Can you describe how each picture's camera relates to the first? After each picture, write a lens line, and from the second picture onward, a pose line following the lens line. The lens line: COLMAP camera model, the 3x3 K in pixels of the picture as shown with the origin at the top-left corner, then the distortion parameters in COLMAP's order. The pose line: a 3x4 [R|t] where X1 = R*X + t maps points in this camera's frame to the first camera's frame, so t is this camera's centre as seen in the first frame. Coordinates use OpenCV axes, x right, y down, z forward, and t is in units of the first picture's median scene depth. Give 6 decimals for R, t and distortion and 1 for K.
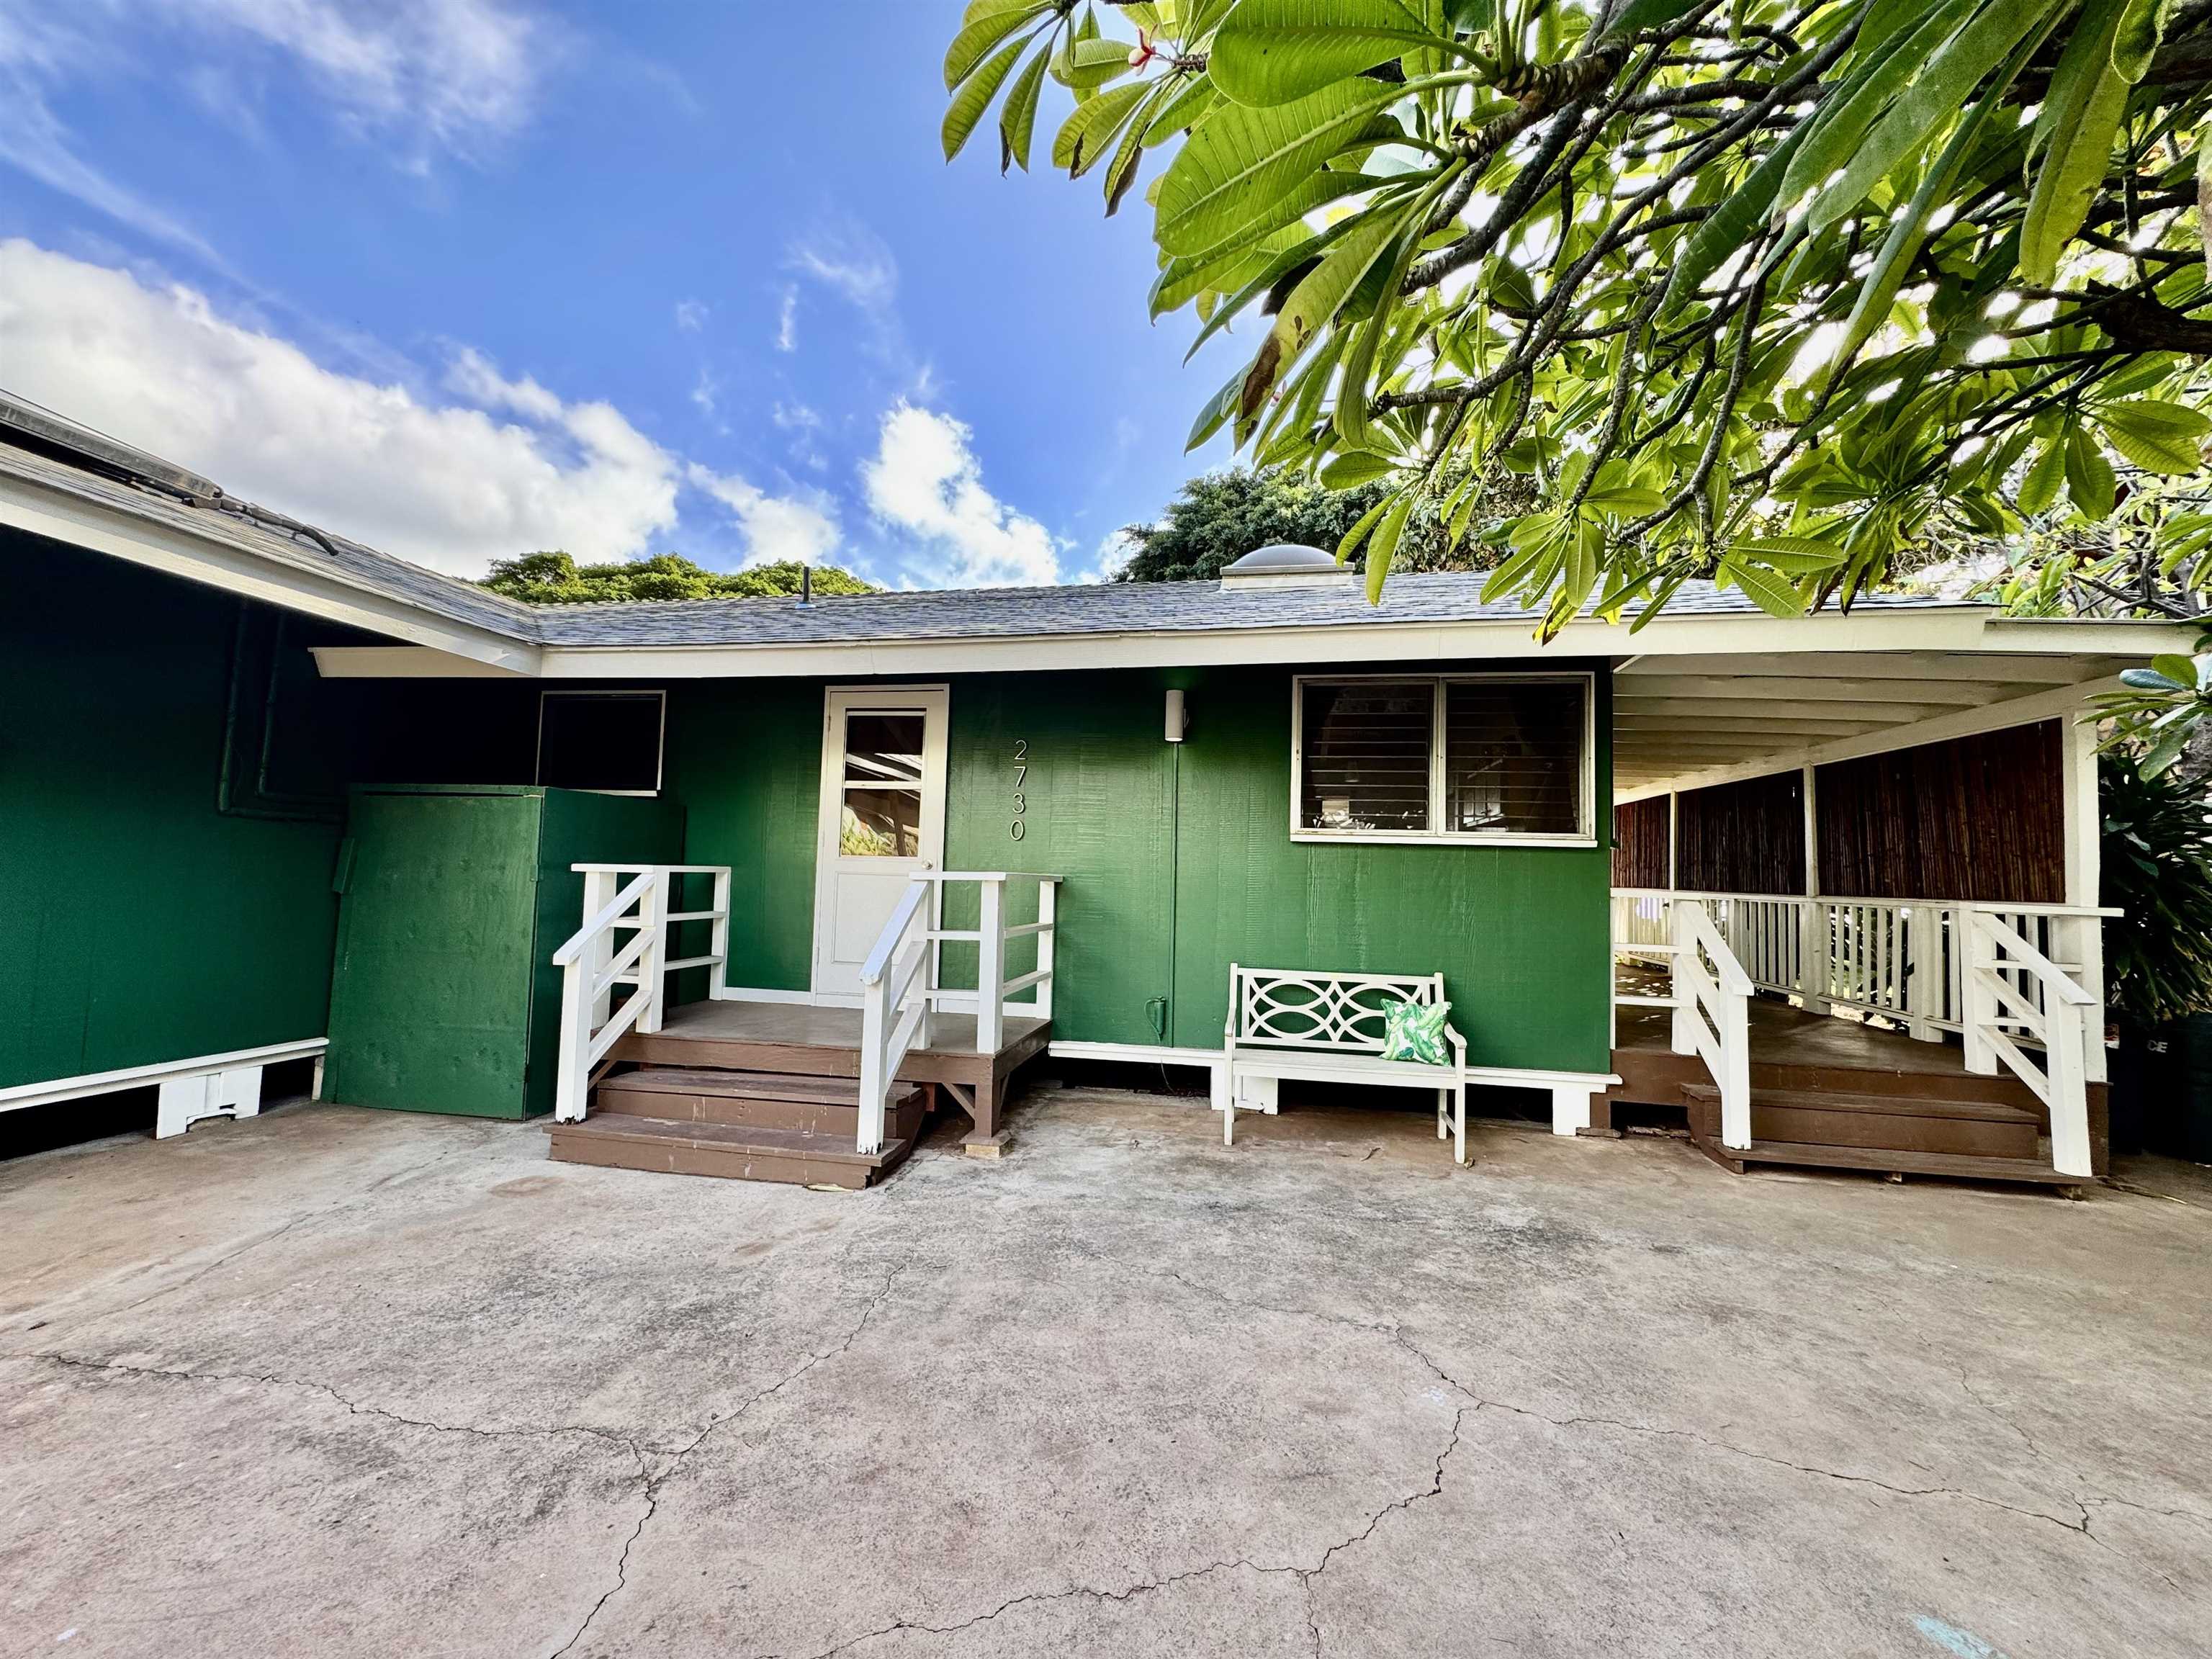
lens RADIAL K [[900.1, 0, 1085.1], [0, 900.1, 825.2], [0, 0, 1]] dist [-0.001692, 0.000316]
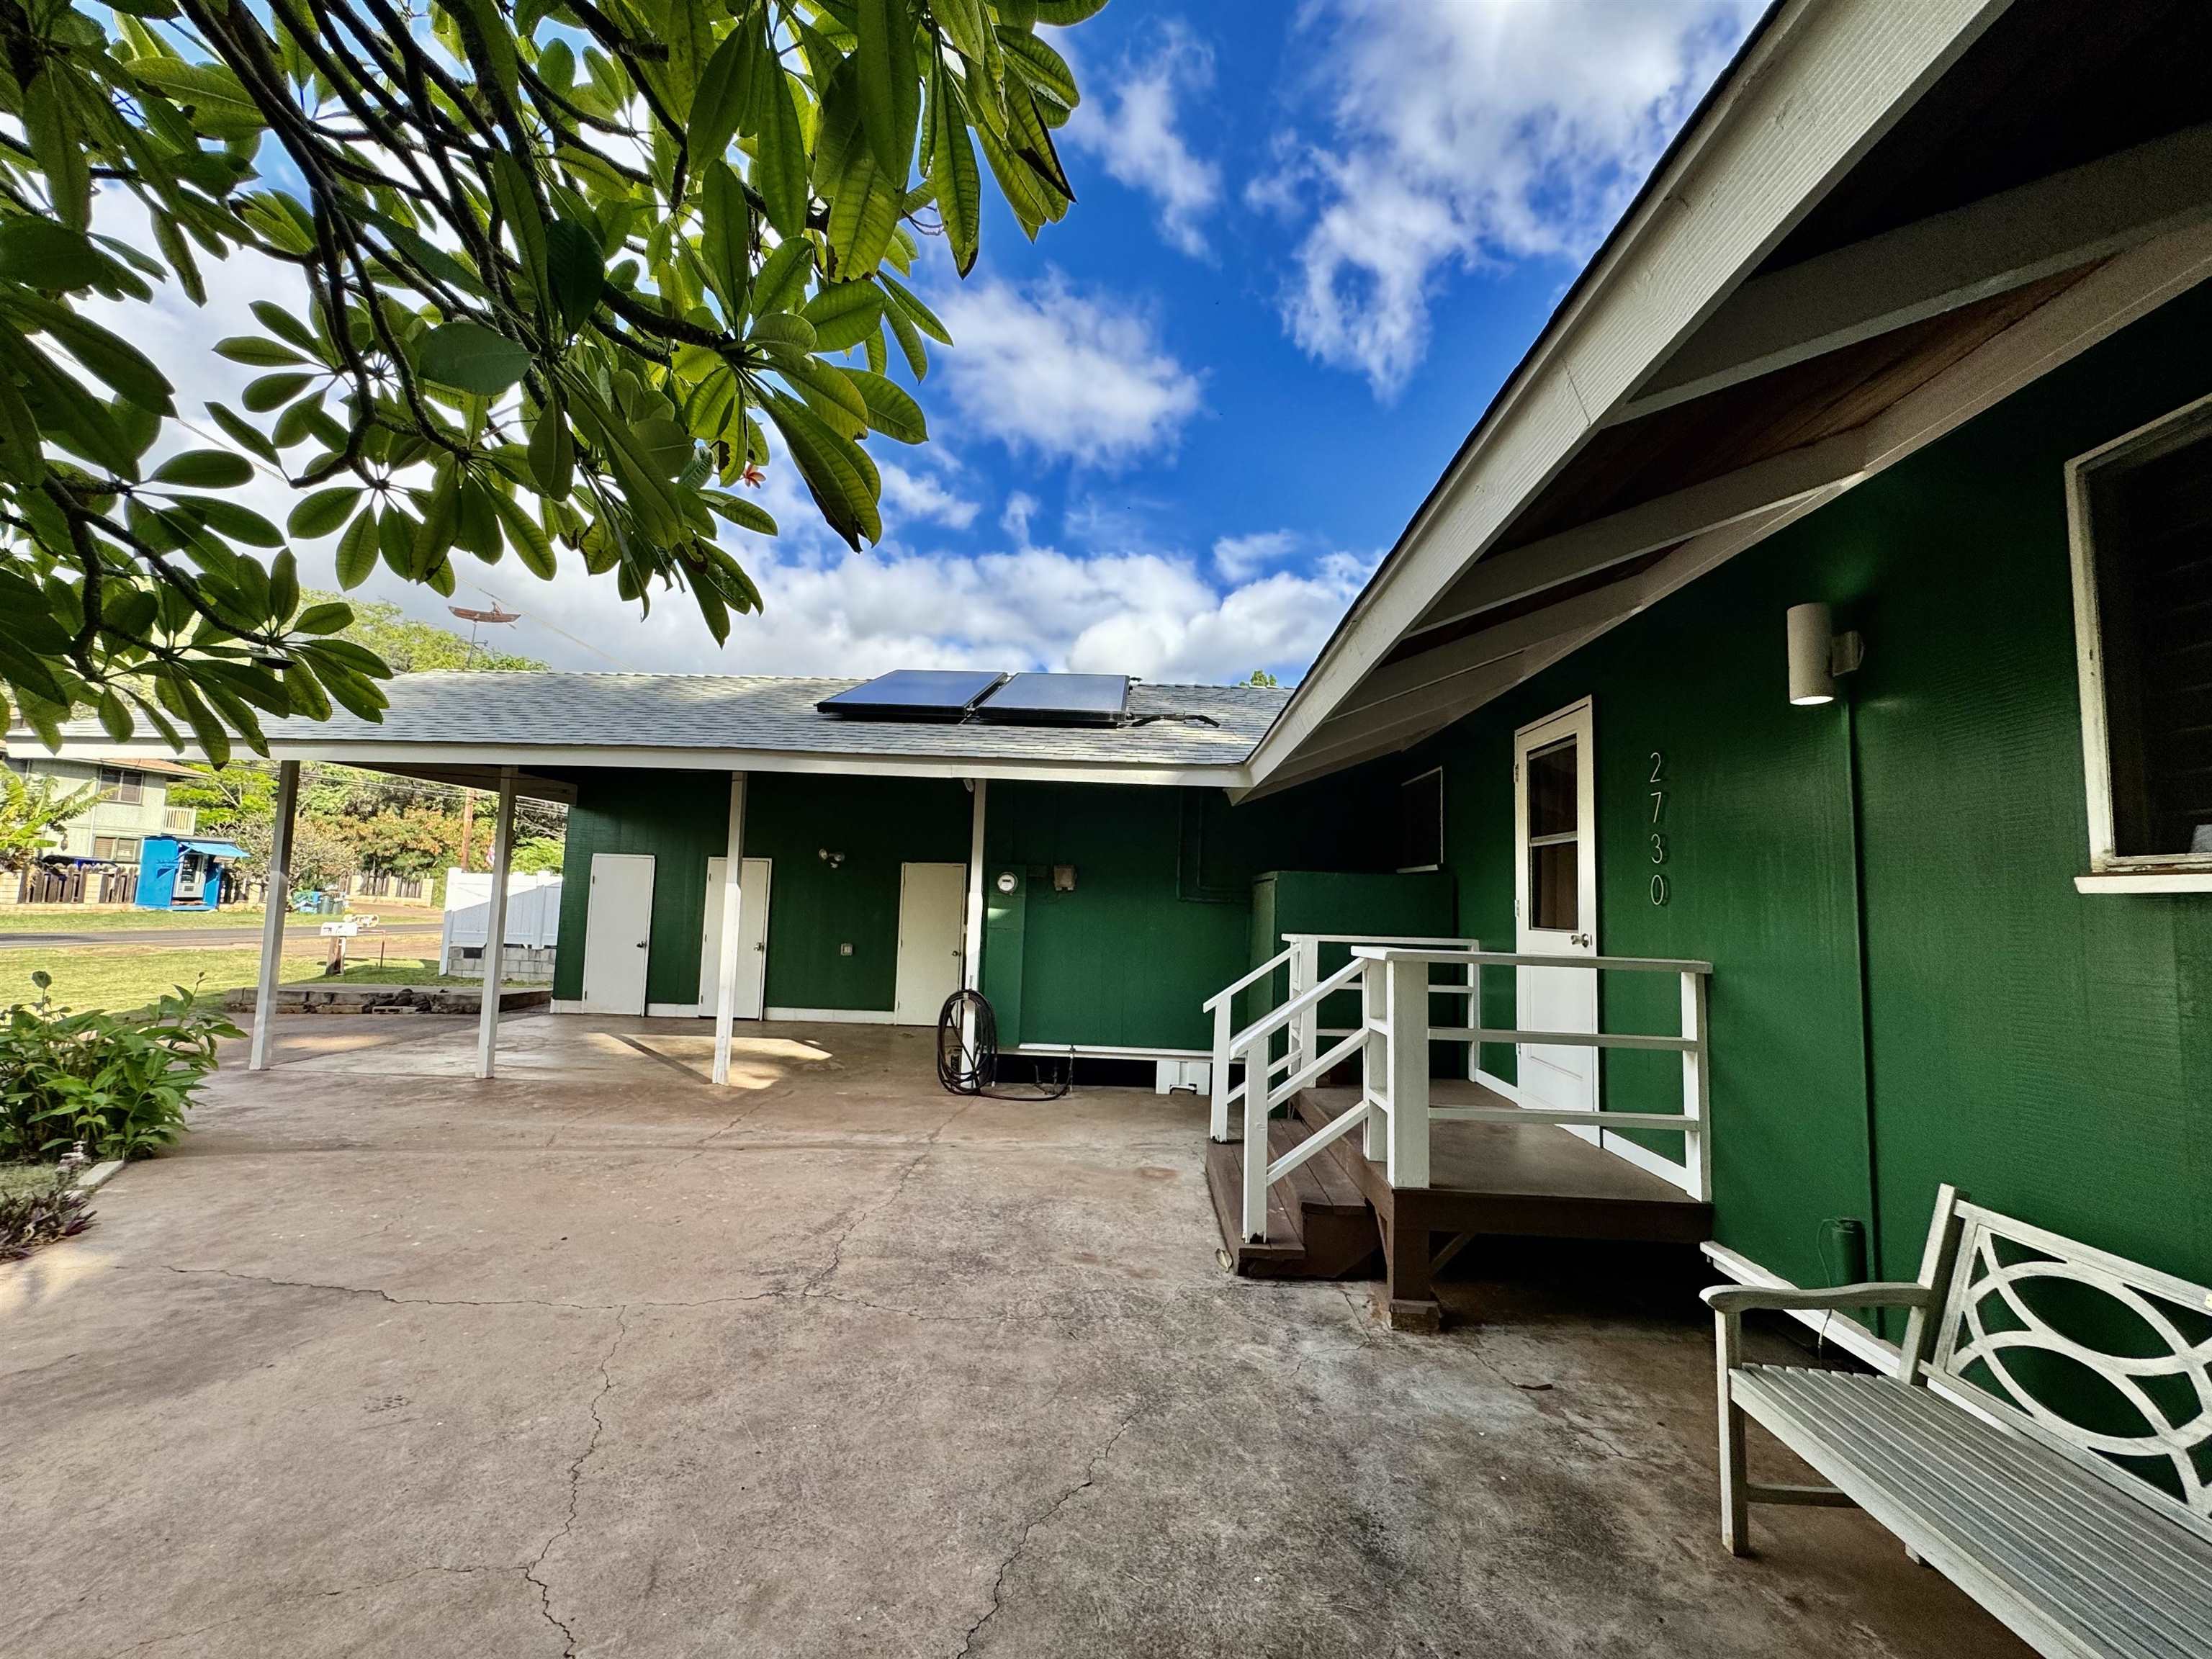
lens RADIAL K [[882.7, 0, 1106.0], [0, 882.7, 829.5], [0, 0, 1]] dist [-0.001184, 0.000165]
pose [[0.144496, -0.106698, -0.983736, 0.645787], [0.029258, 0.994195, -0.103535, 0.021565], [0.989073, -0.013821, 0.146779, 0.659333]]
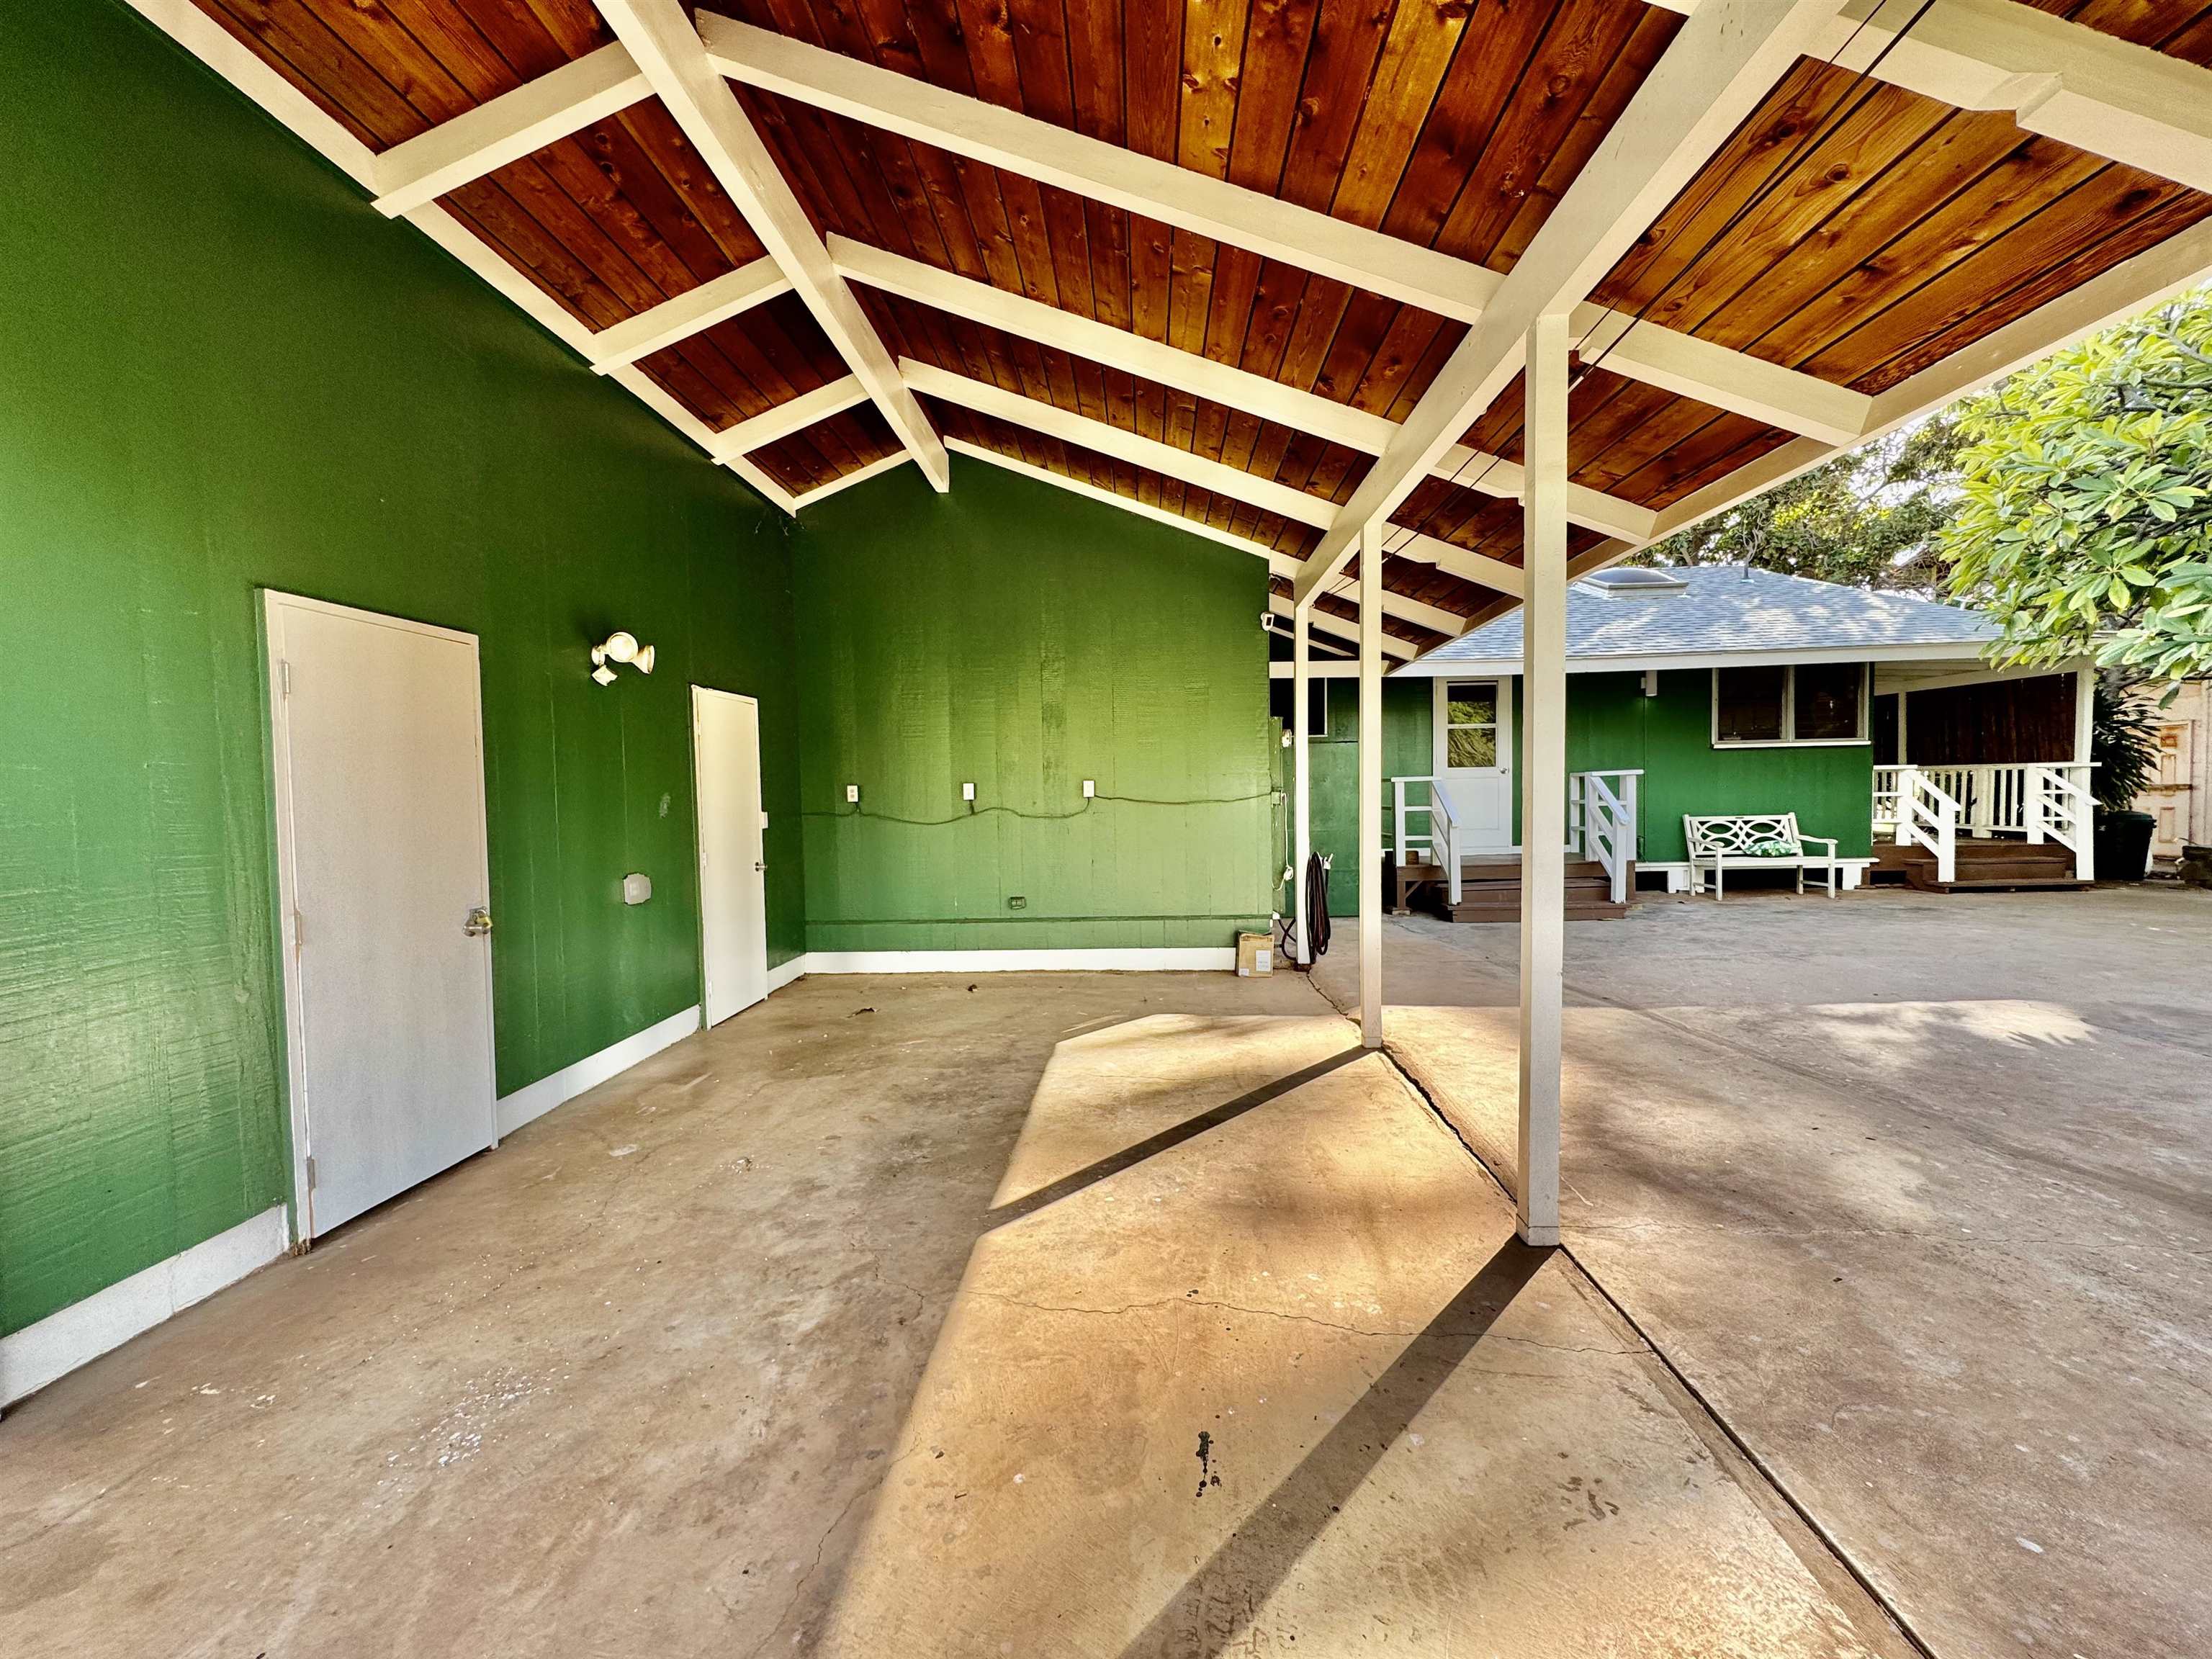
lens RADIAL K [[882.7, 0, 1106.0], [0, 882.7, 829.5], [0, 0, 1]] dist [-0.001184, 0.000165]
pose [[0.988870, -0.056973, 0.137444, -1.560559], [0.042658, 0.993563, 0.104941, -0.074203], [-0.142538, -0.097910, 0.984935, -0.785917]]
